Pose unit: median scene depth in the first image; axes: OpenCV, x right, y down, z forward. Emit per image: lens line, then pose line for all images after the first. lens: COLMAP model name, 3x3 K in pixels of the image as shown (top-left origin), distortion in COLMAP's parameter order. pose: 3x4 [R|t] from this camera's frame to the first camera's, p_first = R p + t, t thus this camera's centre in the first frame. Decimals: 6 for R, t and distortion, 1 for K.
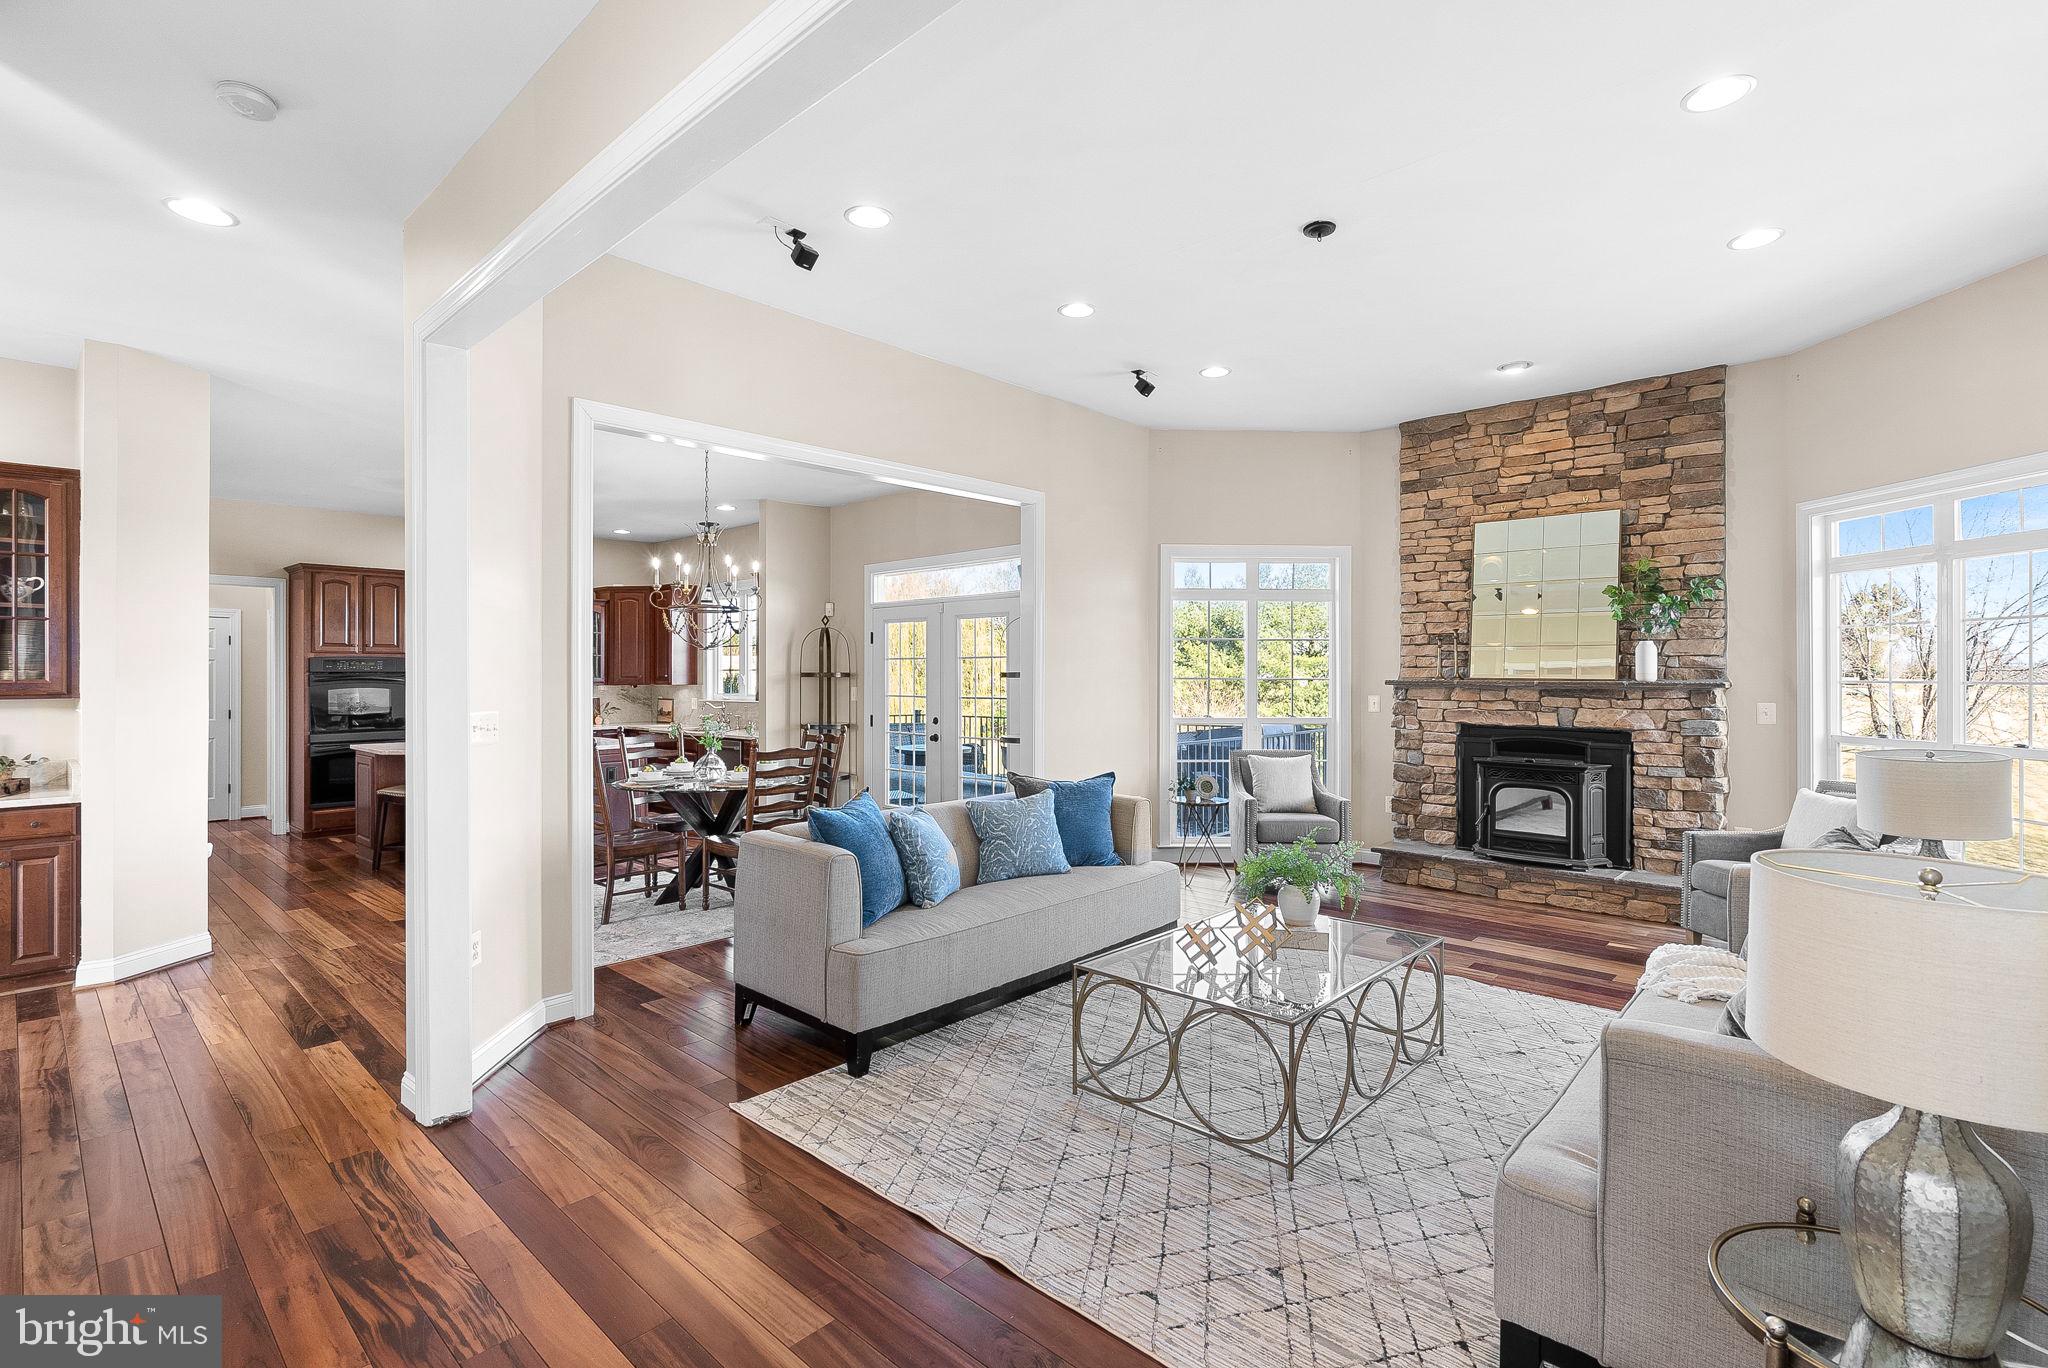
lens RADIAL K [[945.1, 0, 1021.8], [0, 945.1, 665.5], [0, 0, 1]] dist [-0.001611, 0.000366]
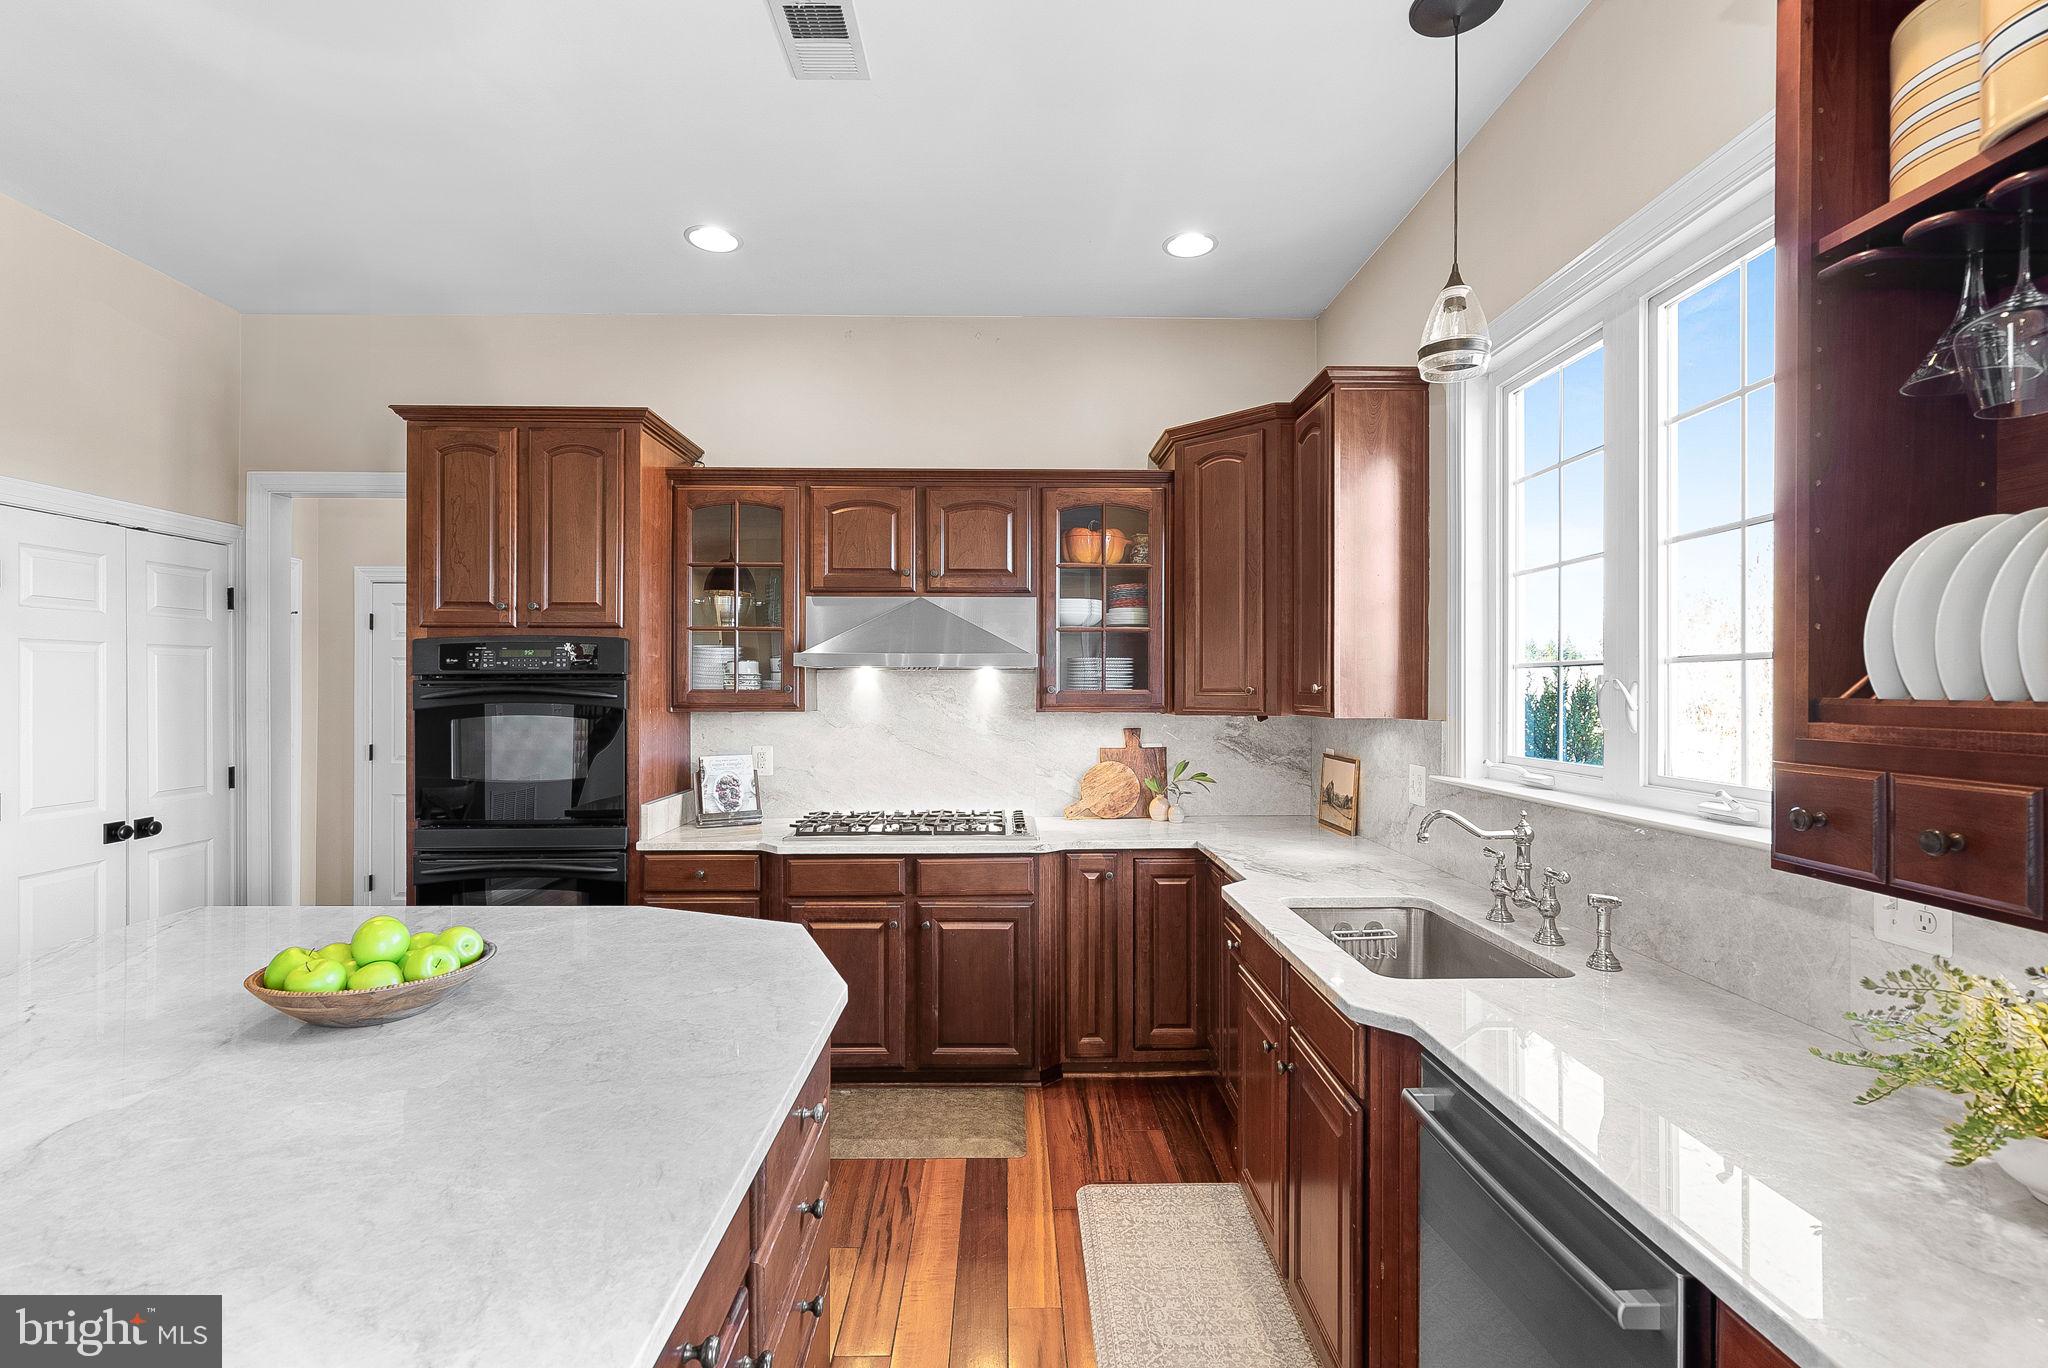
lens RADIAL K [[935.0, 0, 1028.8], [0, 935.0, 686.9], [0, 0, 1]] dist [-0.007566, 0.000742]
pose [[0.700781, 0.002736, -0.713371, -0.407083], [0.001193, 0.999987, 0.005007, 0.016086], [0.713375, -0.004360, 0.700769, 1.284706]]
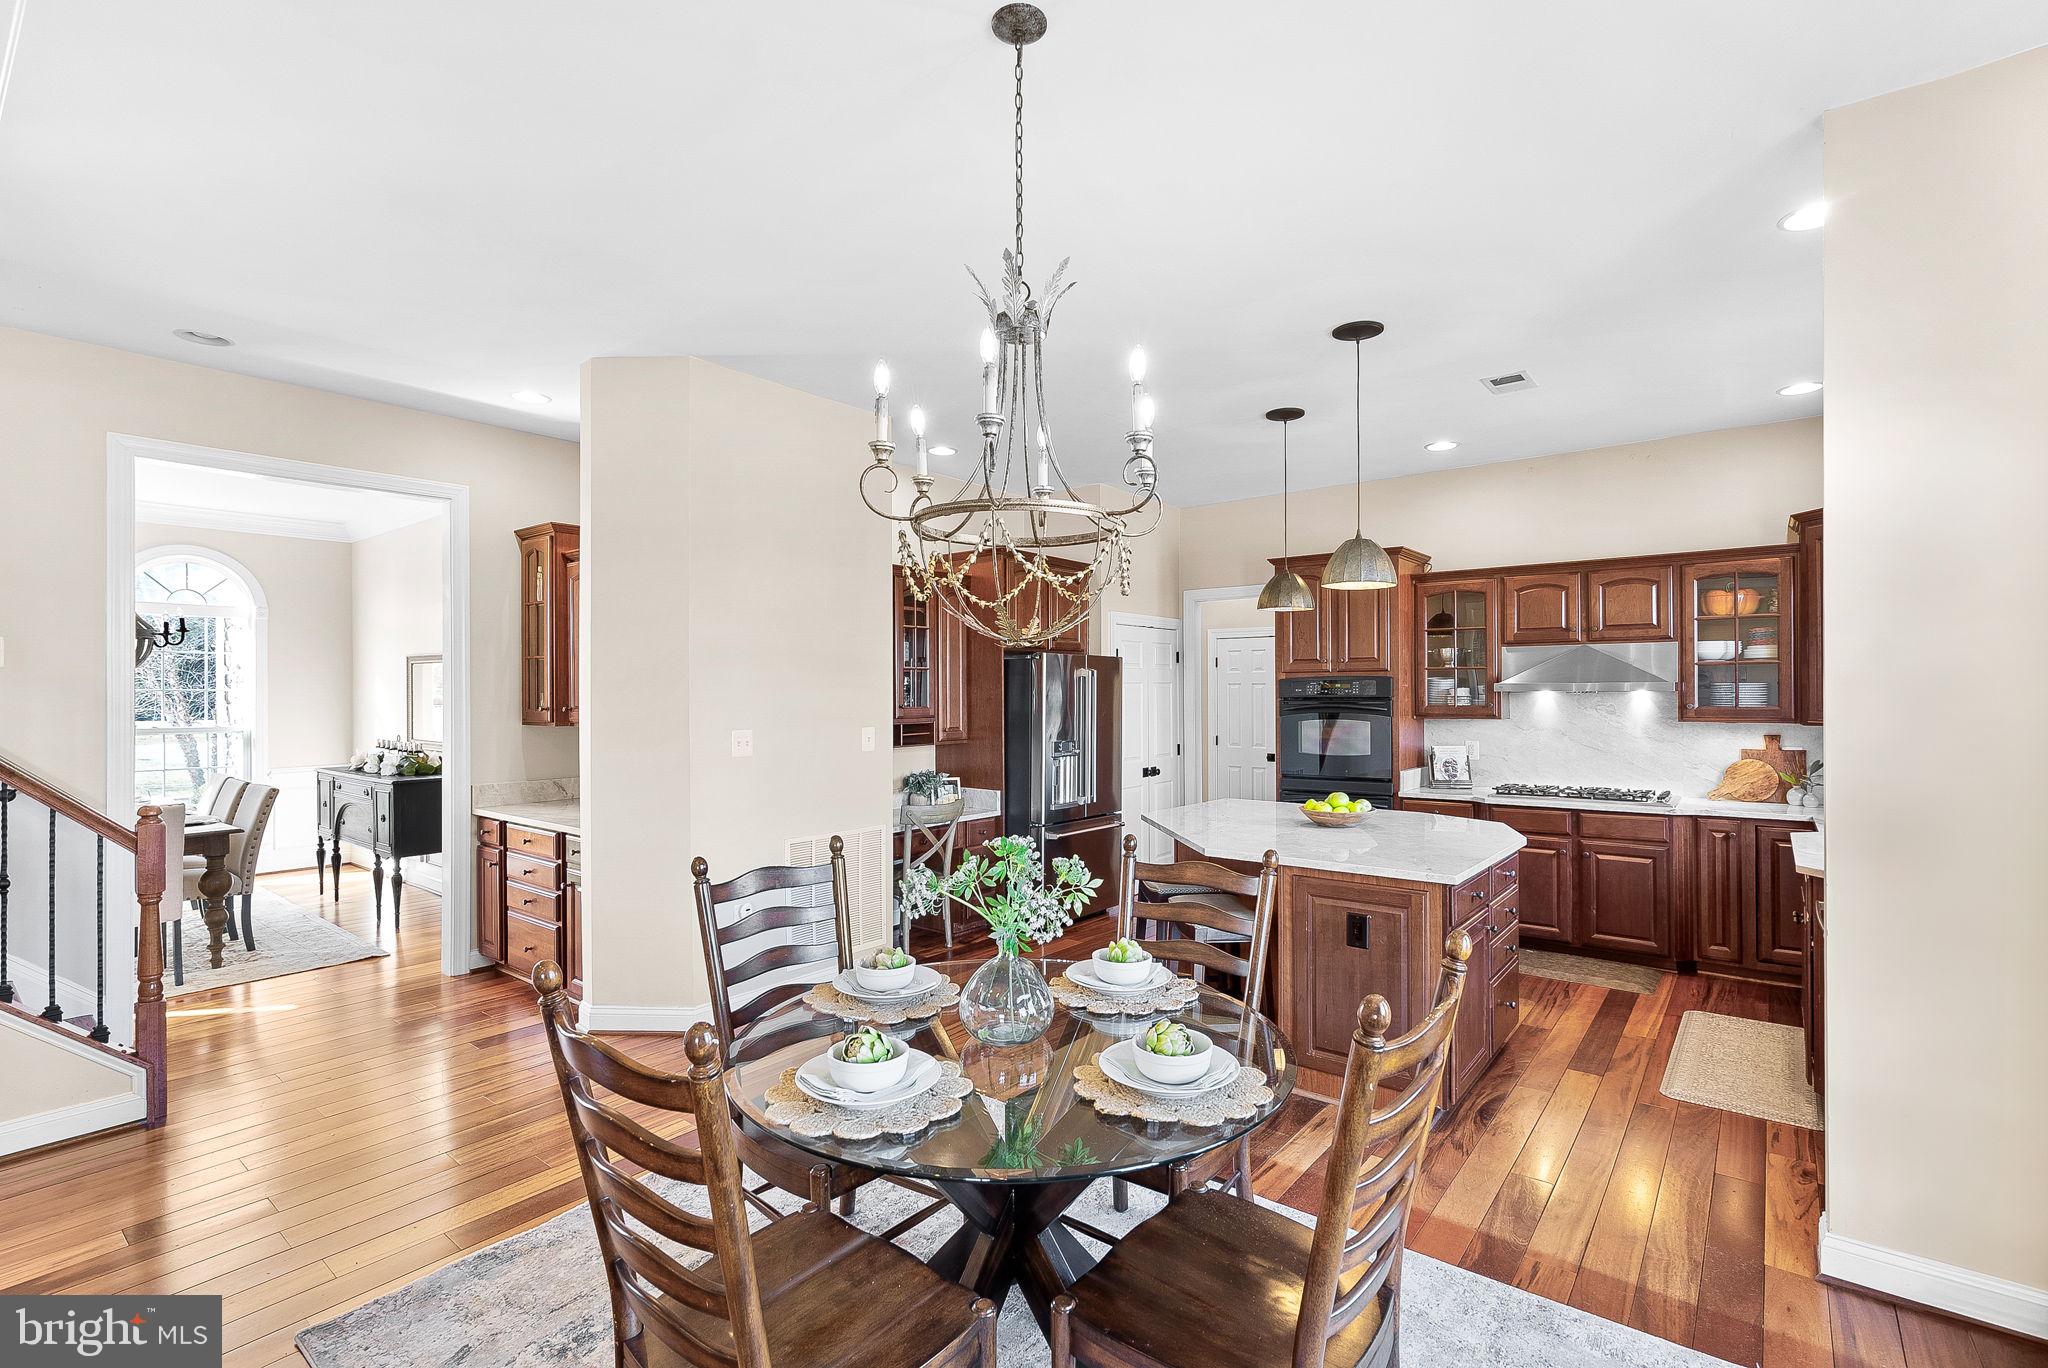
lens RADIAL K [[941.0, 0, 1023.1], [0, 941.0, 692.7], [0, 0, 1]] dist [0.001207, 0.000168]
pose [[0.078256, 0.000696, -0.996933, 0.002111], [0.010366, 0.999945, 0.001512, 0.000382], [0.996879, -0.010453, 0.078245, 1.029675]]
